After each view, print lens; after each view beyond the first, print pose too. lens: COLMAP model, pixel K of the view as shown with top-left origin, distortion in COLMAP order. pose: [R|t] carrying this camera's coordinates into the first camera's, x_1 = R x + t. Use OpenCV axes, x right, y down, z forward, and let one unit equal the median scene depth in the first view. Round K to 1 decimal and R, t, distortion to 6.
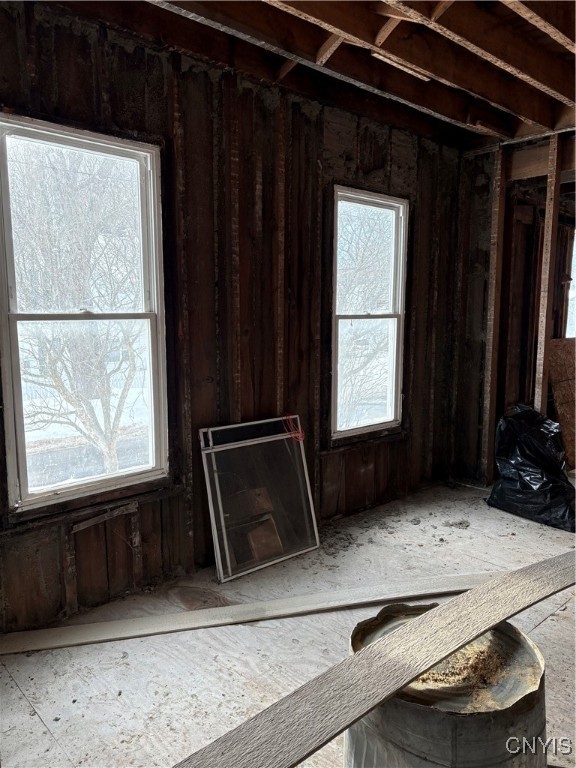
lens RADIAL K [[594.5, 0, 278.9], [0, 594.5, 383.1], [0, 0, 1]] dist [0.032844, 0.000252]
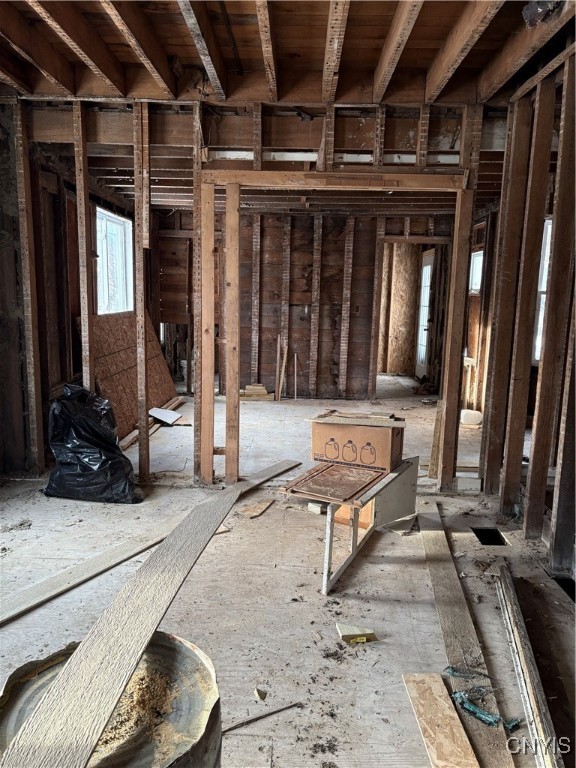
lens RADIAL K [[593.3, 0, 285.8], [0, 593.3, 387.8], [0, 0, 1]] dist [0.090141, -0.092512]
pose [[0.703194, -0.095870, 0.704505, -0.030456], [0.063743, 0.995378, 0.071829, -0.006584], [-0.708135, -0.005602, 0.706055, 0.081237]]
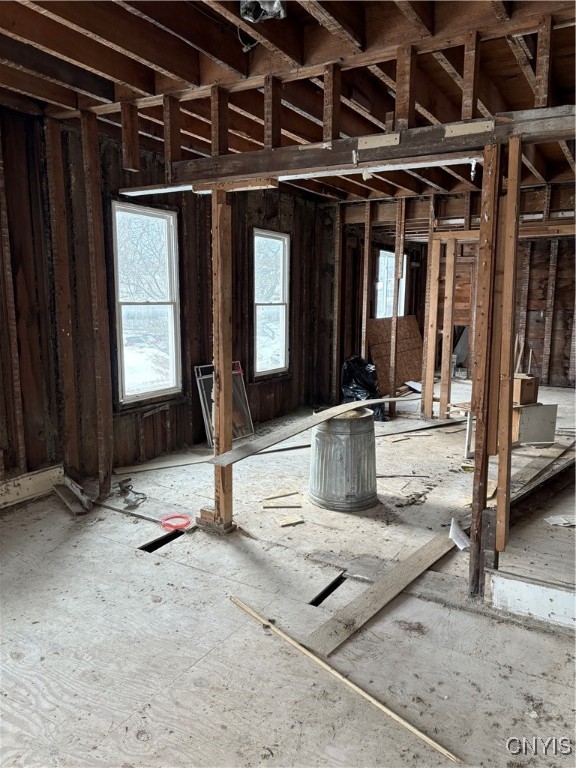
lens RADIAL K [[593.3, 0, 285.8], [0, 593.3, 387.8], [0, 0, 1]] dist [0.090141, -0.092512]
pose [[0.956873, -0.037607, 0.288062, -0.296980], [0.029512, 0.999039, 0.032393, 0.069984], [-0.289004, -0.022495, 0.957064, -0.619188]]
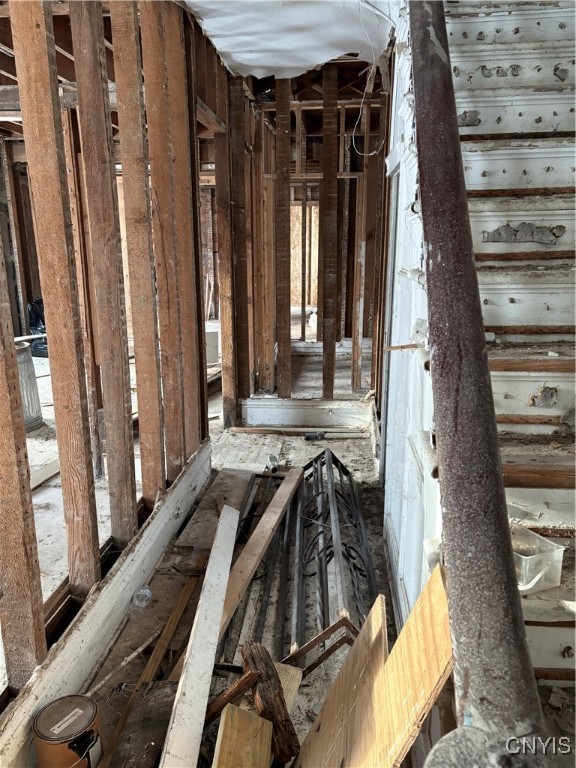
lens RADIAL K [[593.3, 0, 285.8], [0, 593.3, 387.8], [0, 0, 1]] dist [0.090141, -0.092512]
pose [[0.752393, -0.156035, 0.639967, -0.233983], [0.080581, 0.986045, 0.145679, 0.103867], [-0.653767, -0.058039, 0.754467, -0.857040]]
